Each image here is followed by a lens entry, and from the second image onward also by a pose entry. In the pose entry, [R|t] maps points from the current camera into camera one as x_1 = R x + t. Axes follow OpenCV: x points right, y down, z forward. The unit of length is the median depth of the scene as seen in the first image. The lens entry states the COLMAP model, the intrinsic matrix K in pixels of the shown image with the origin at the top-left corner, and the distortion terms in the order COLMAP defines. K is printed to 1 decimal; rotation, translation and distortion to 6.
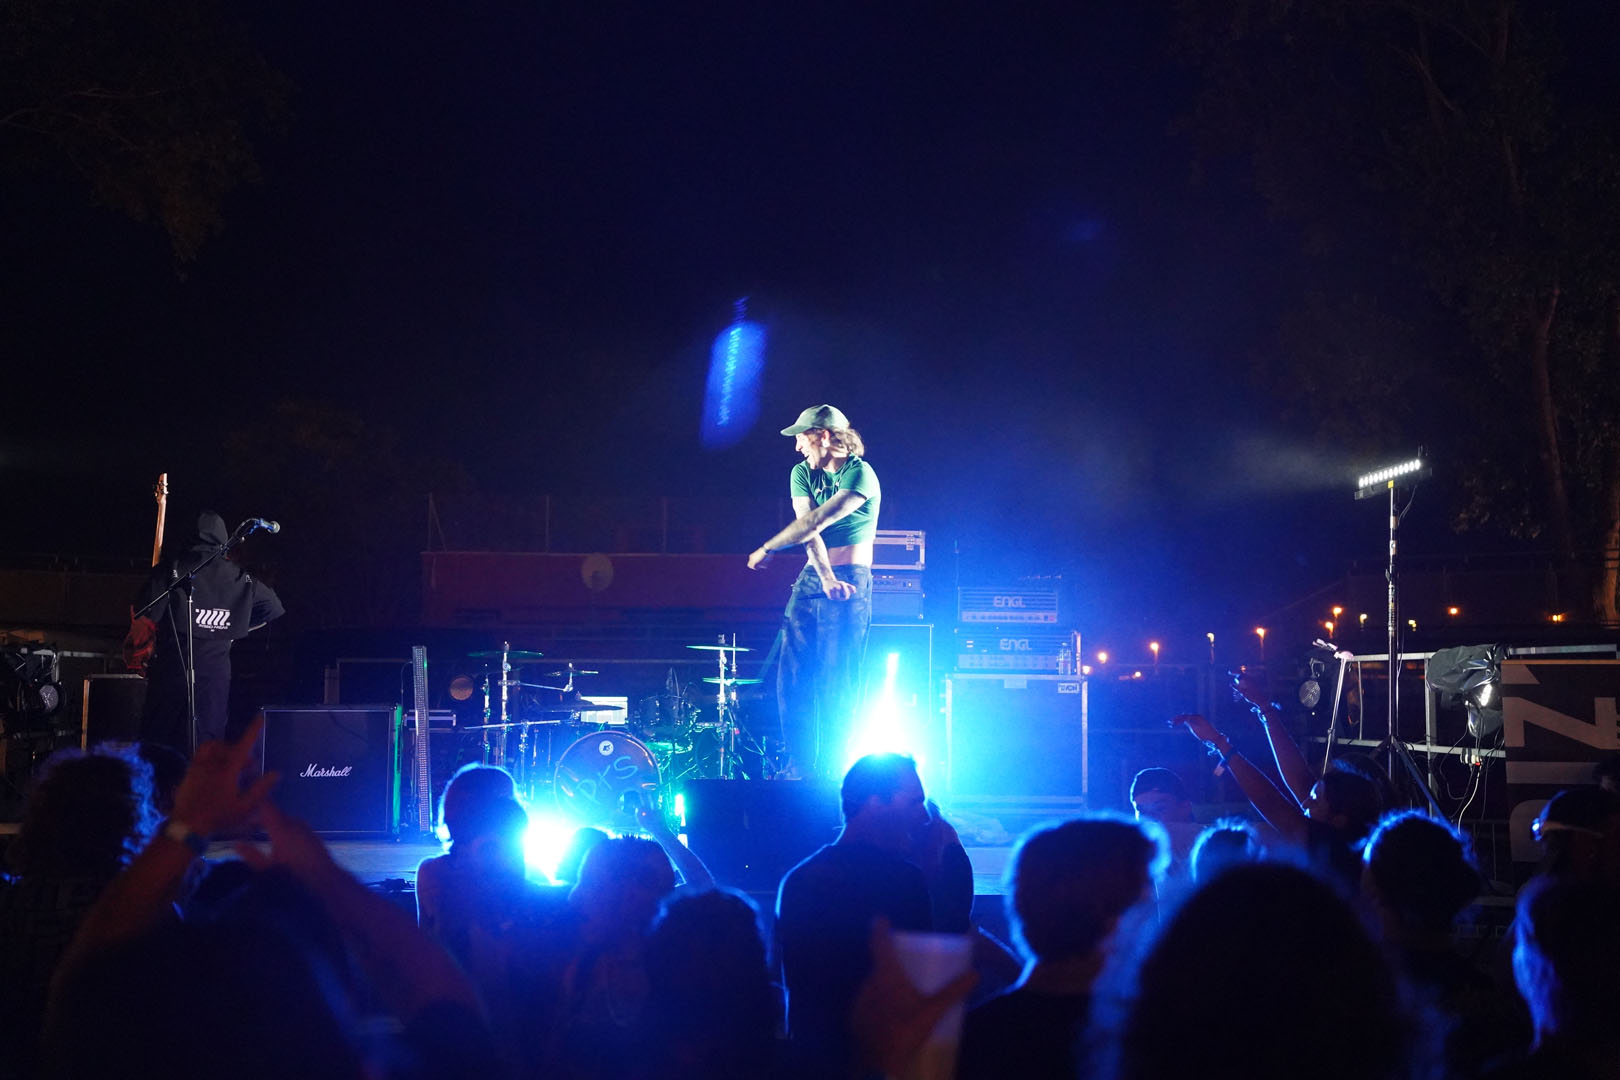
lens RADIAL K [[2325.8, 0, 810.0], [0, 2325.8, 540.0], [0, 0, 1]] dist [0.224543, 0.039931]
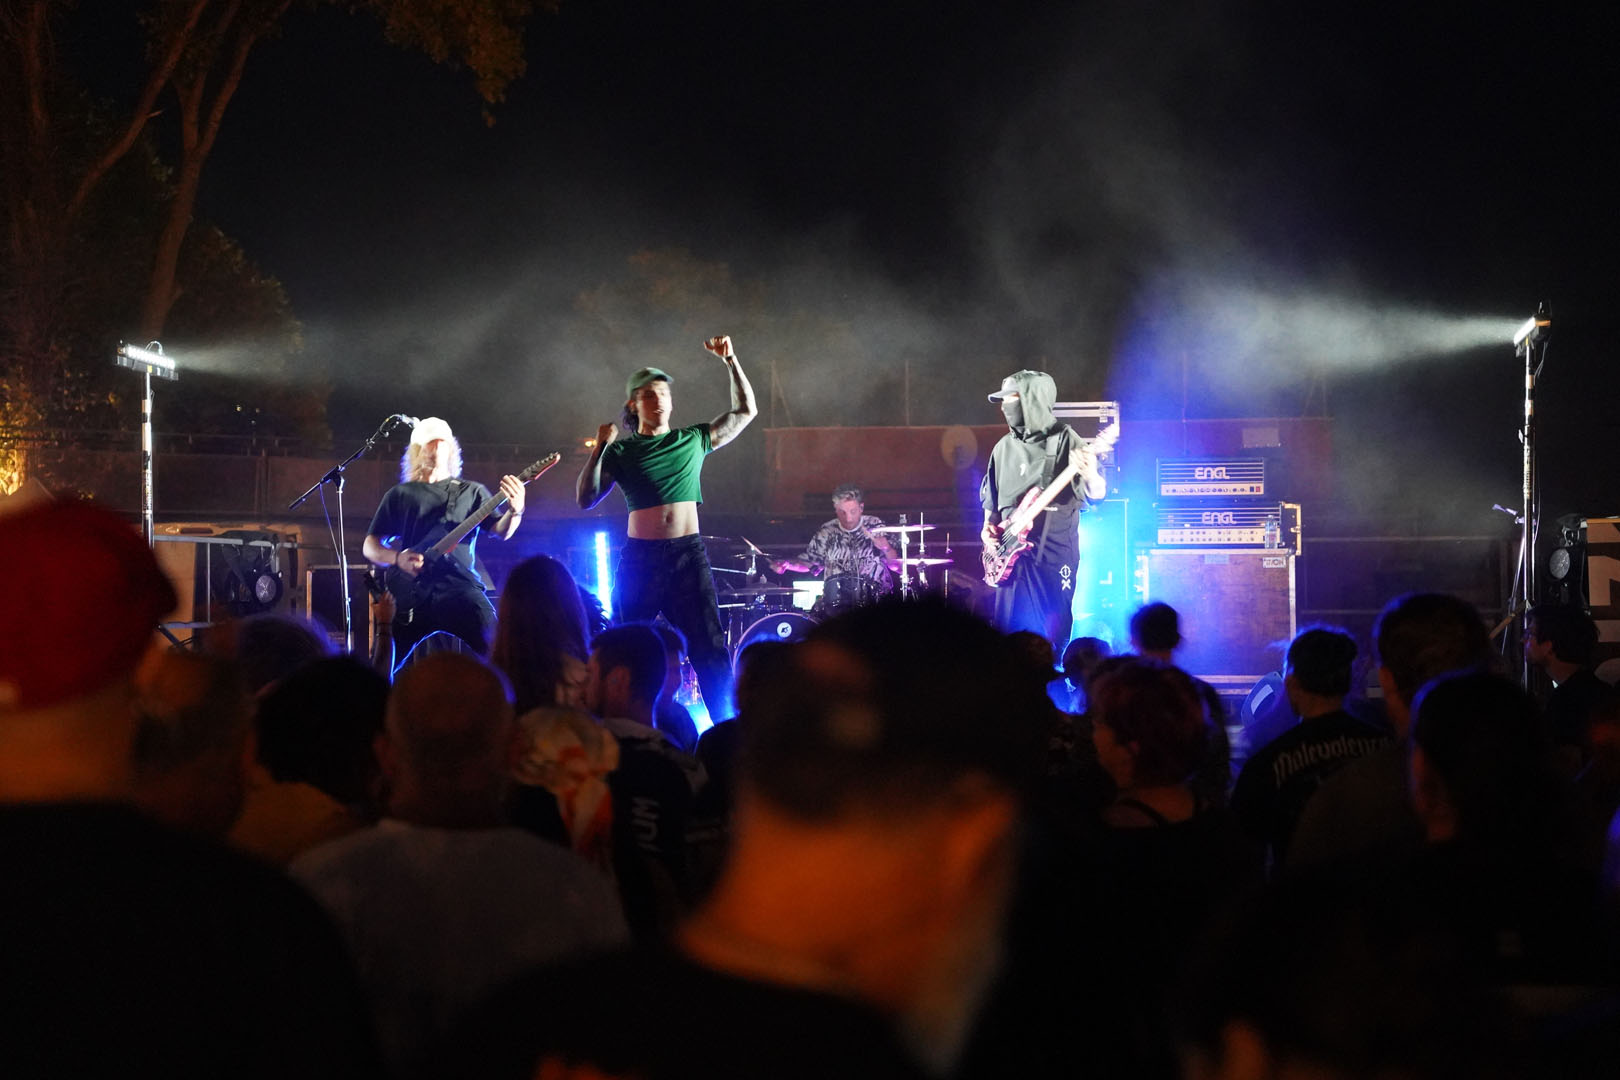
lens RADIAL K [[2899.0, 0, 810.0], [0, 2899.0, 540.0], [0, 0, 1]] dist [0.399204, 0.106165]
pose [[0.984499, -0.020124, -0.174233, 0.132564], [0.028397, 0.998578, 0.045122, -0.004756], [0.173077, -0.049370, 0.983670, -0.205411]]
